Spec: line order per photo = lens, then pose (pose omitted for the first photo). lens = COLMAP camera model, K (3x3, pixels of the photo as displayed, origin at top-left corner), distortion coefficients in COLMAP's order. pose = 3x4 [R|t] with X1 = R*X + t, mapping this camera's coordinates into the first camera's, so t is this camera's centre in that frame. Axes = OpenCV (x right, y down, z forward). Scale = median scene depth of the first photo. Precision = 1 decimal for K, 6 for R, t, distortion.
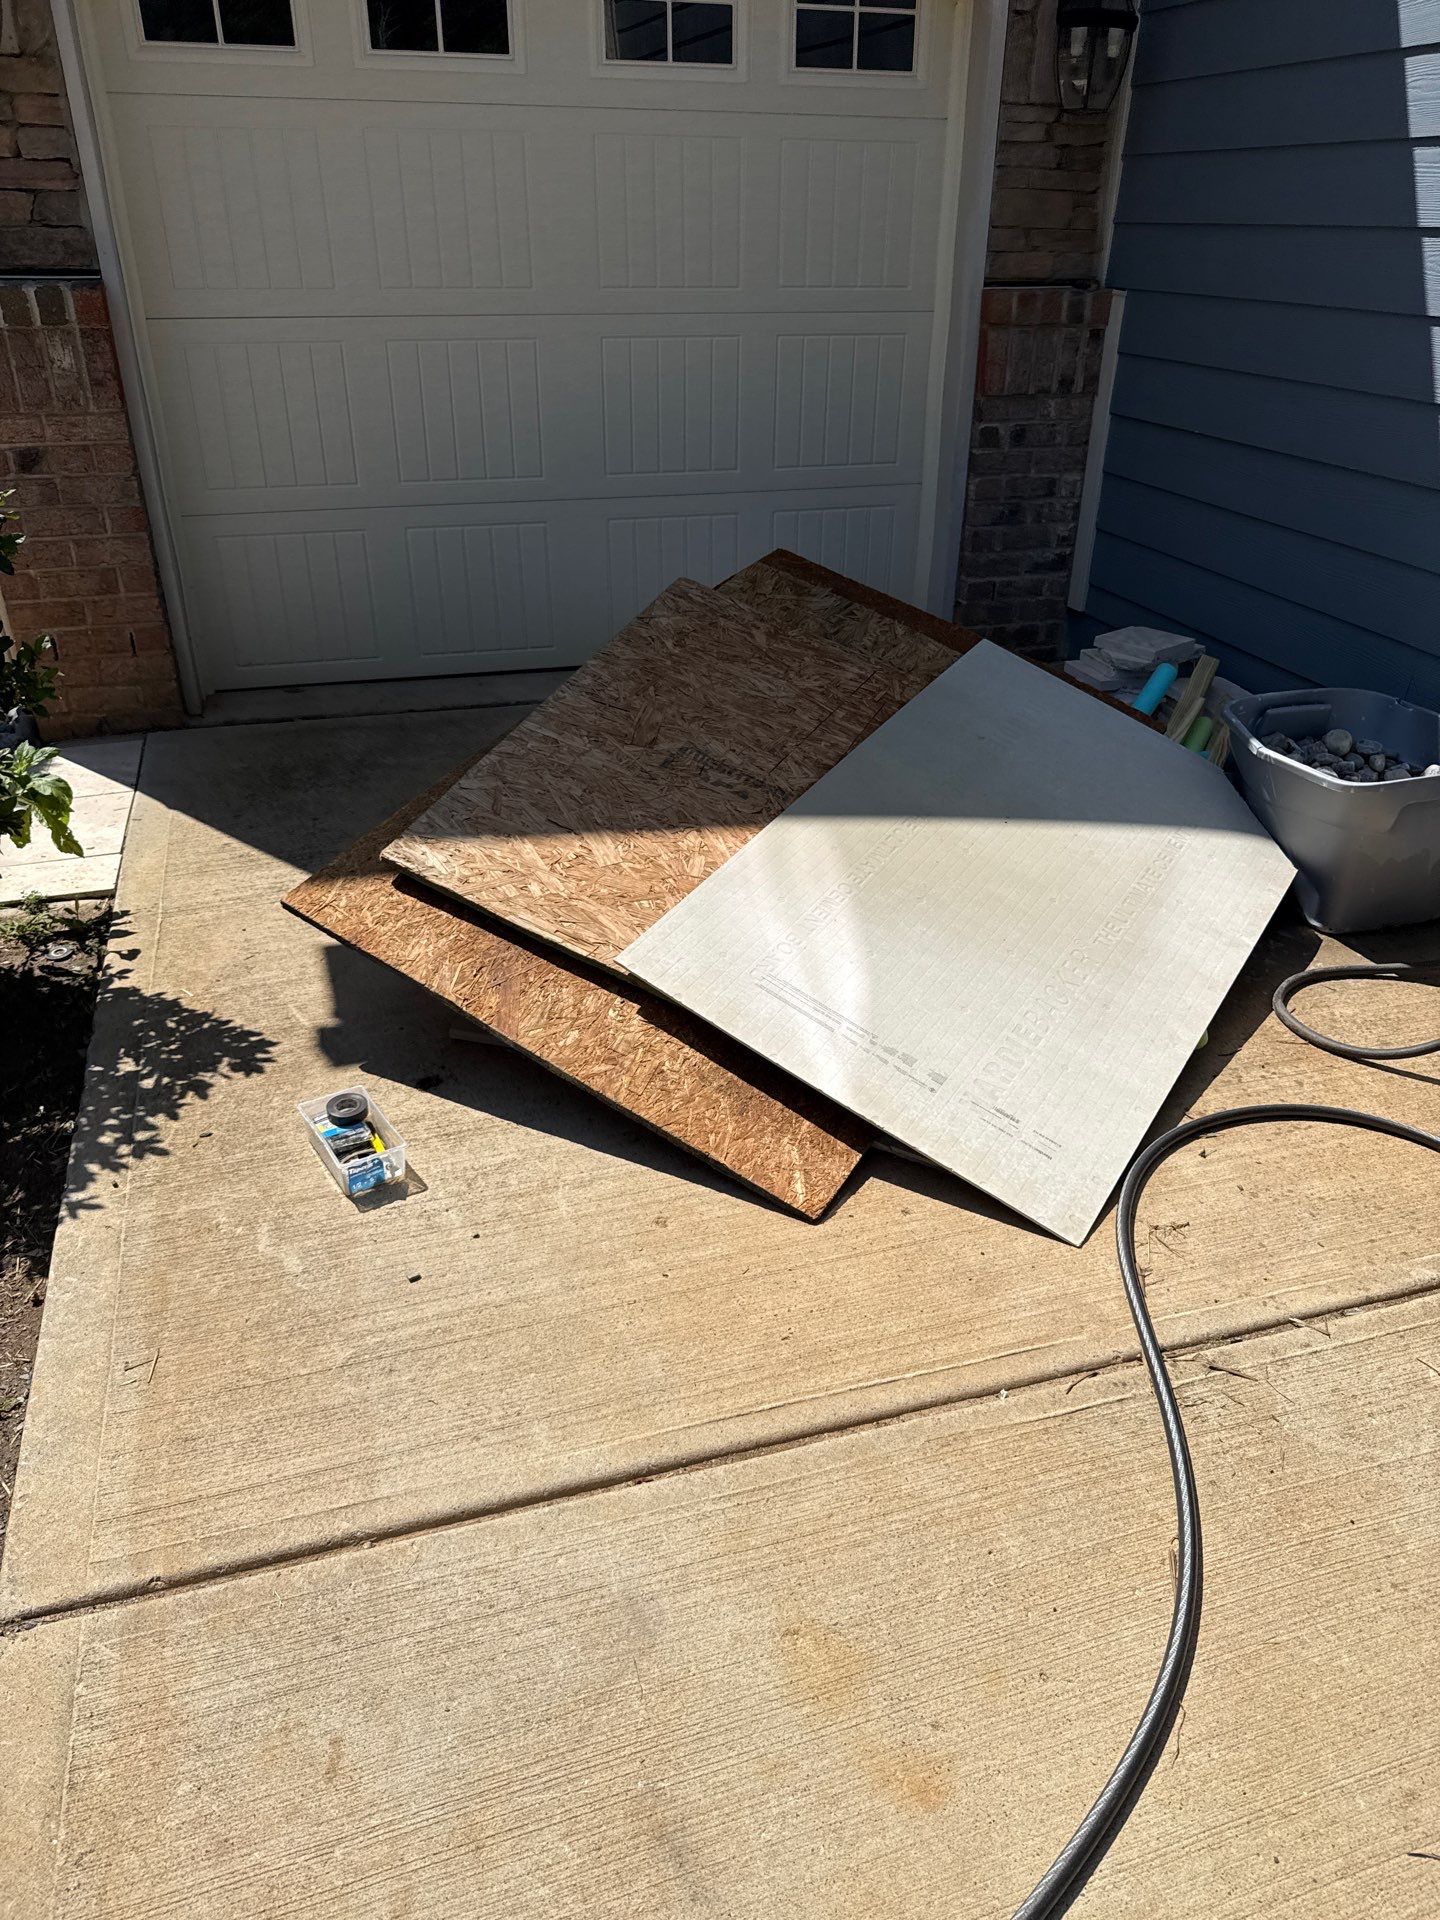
lens RADIAL K [[1330.4, 0, 689.4], [0, 1330.4, 946.6], [0, 0, 1]] dist [0.023307, -0.029031]
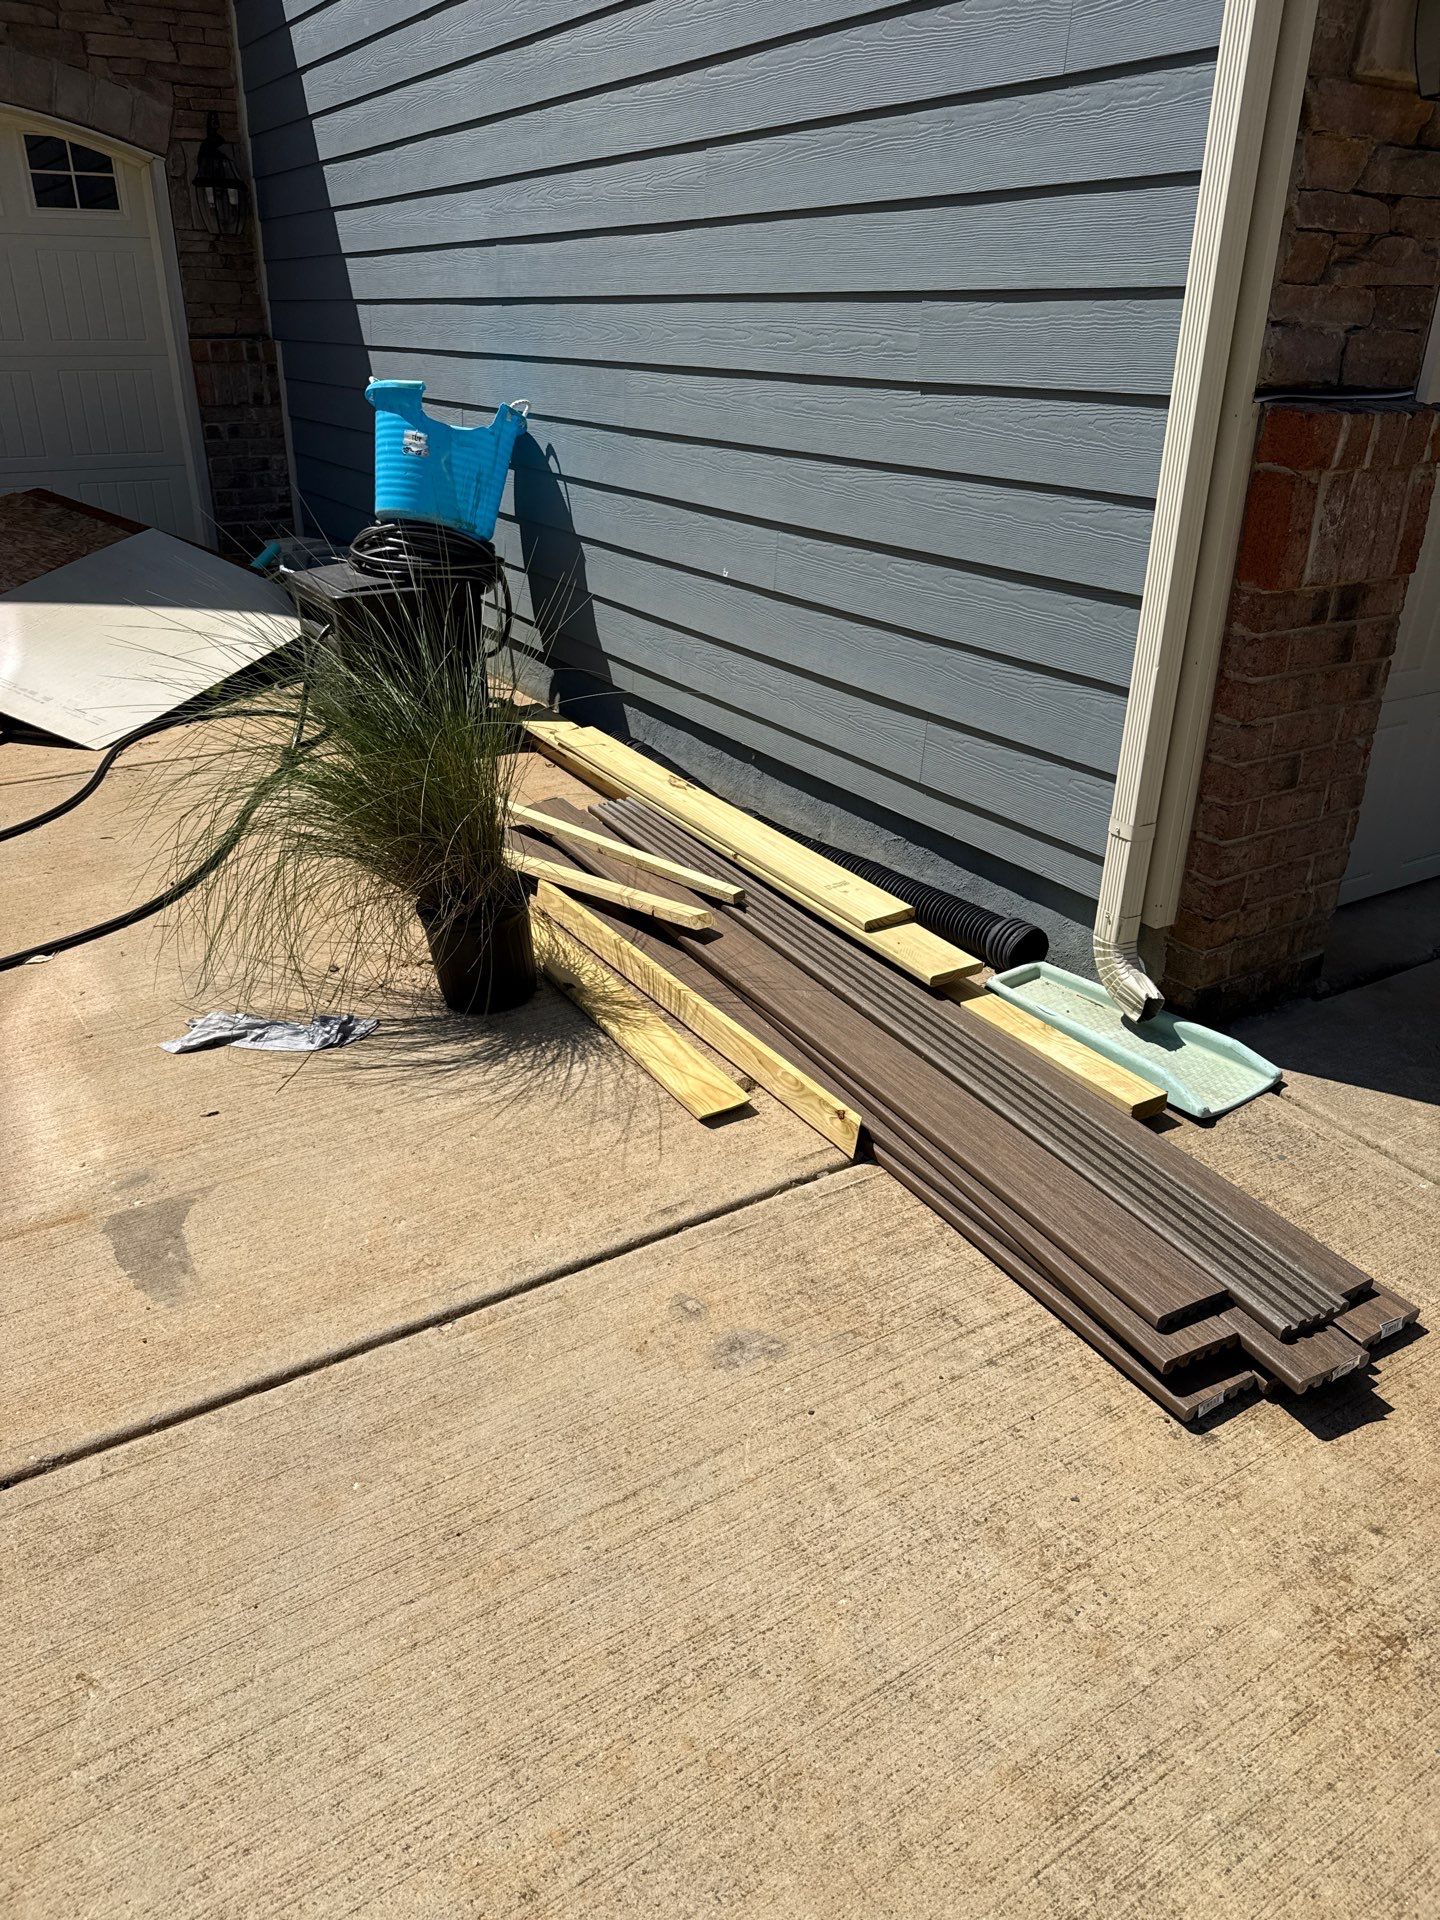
lens RADIAL K [[1330.4, 0, 699.0], [0, 1330.4, 961.3], [0, 0, 1]] dist [0.023307, -0.029031]
pose [[0.965158, -0.115894, 0.234603, 0.380841], [0.127730, 0.991161, -0.035845, 0.425892], [-0.228375, 0.064562, 0.971430, -0.725872]]
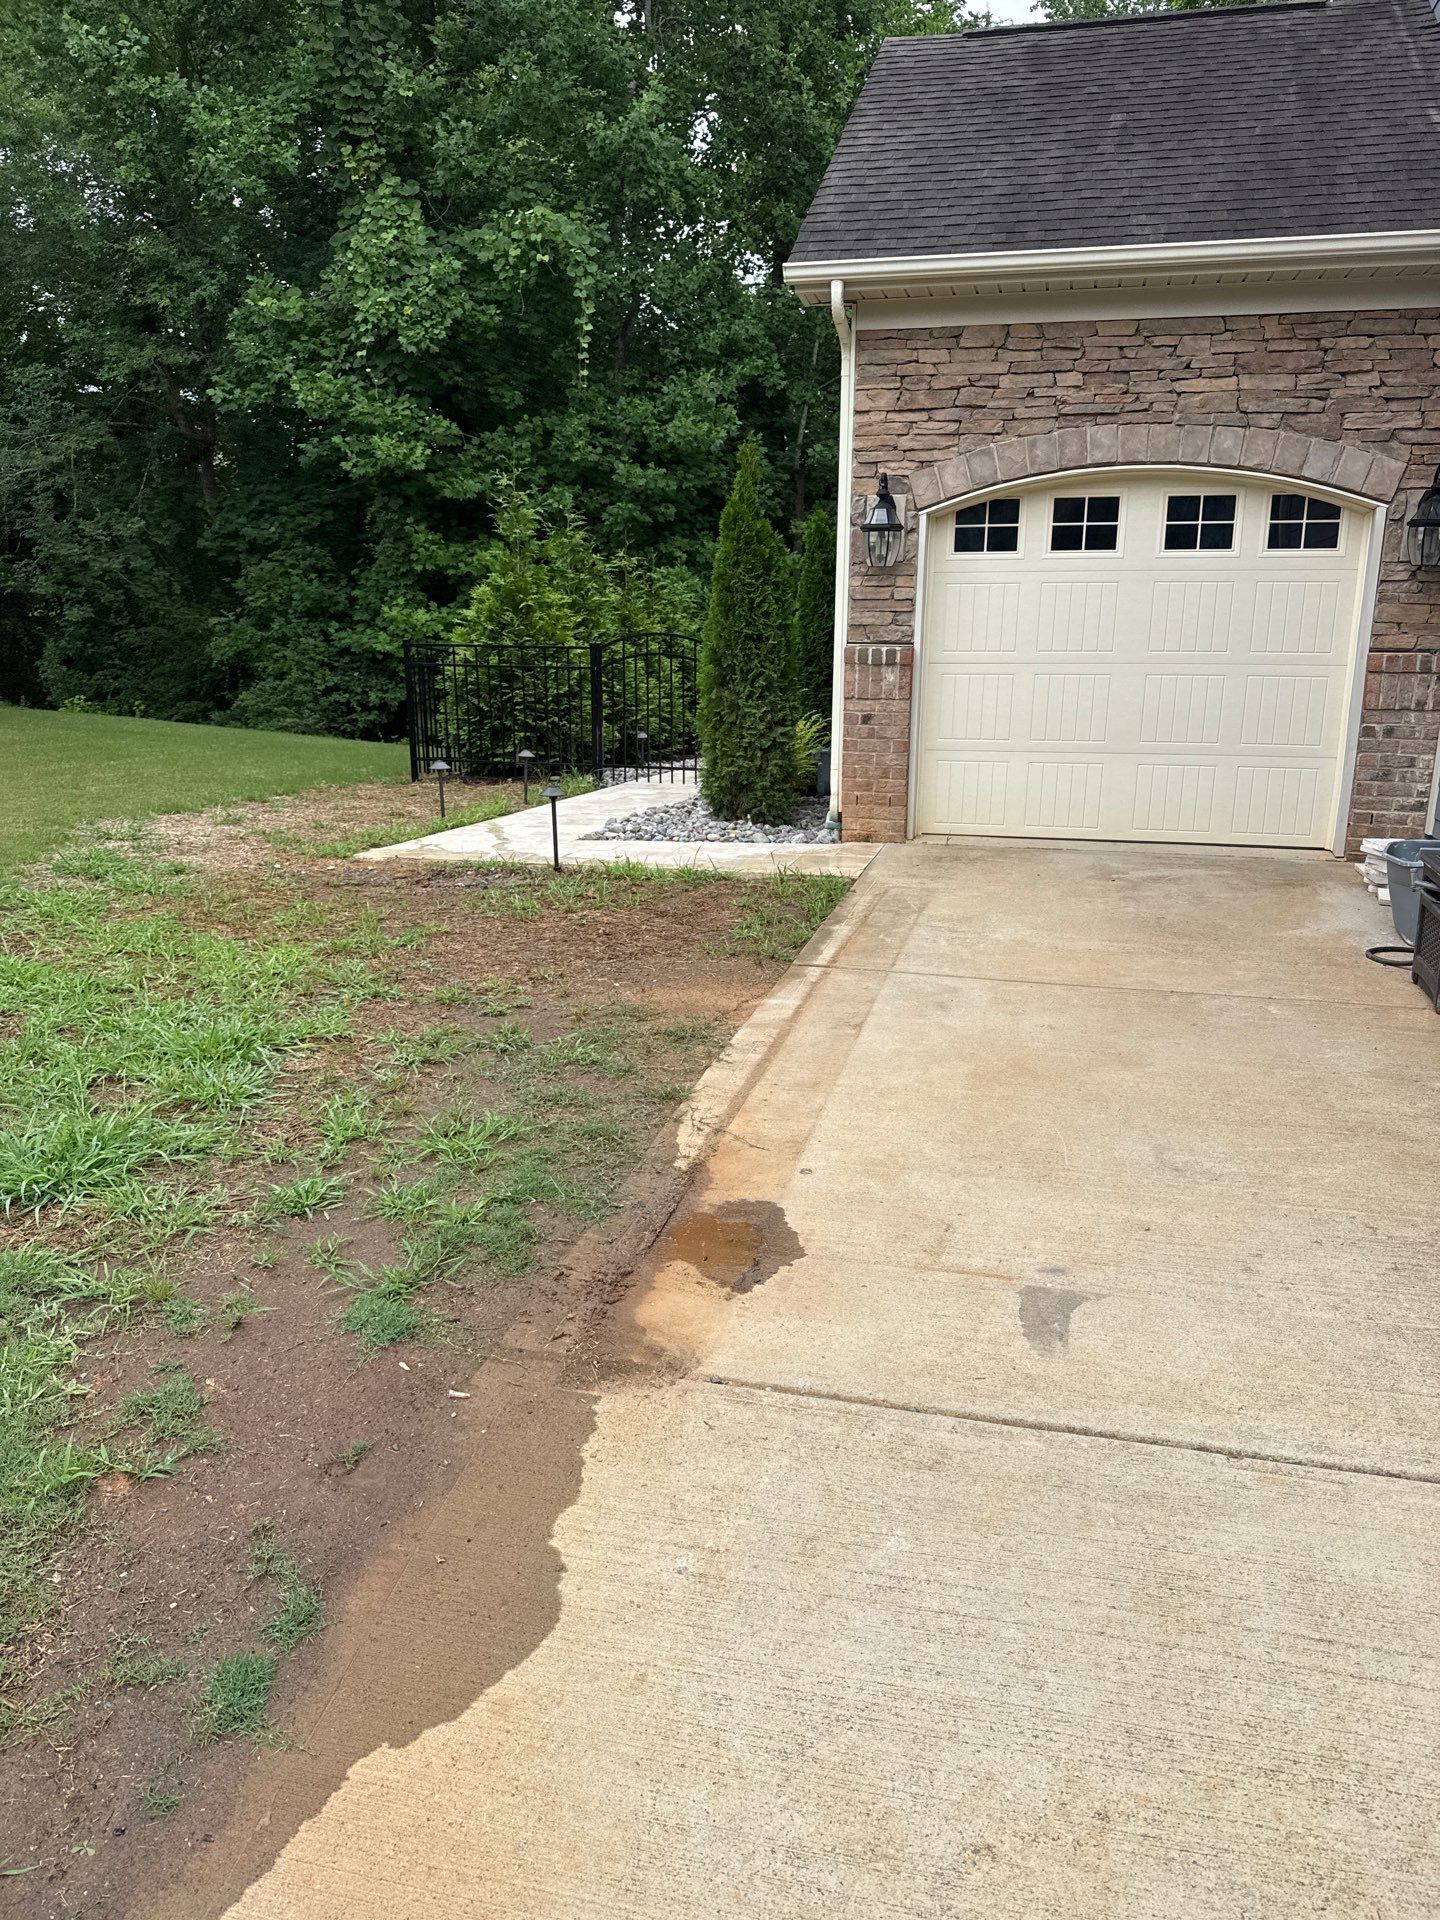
lens RADIAL K [[1330.4, 0, 760.7], [0, 1330.4, 967.1], [0, 0, 1]] dist [0.023307, -0.029031]
pose [[0.867909, 0.122272, -0.481439, 0.467526], [-0.237867, 0.953179, -0.186732, 0.486479], [0.436066, 0.276585, 0.856357, -0.862514]]
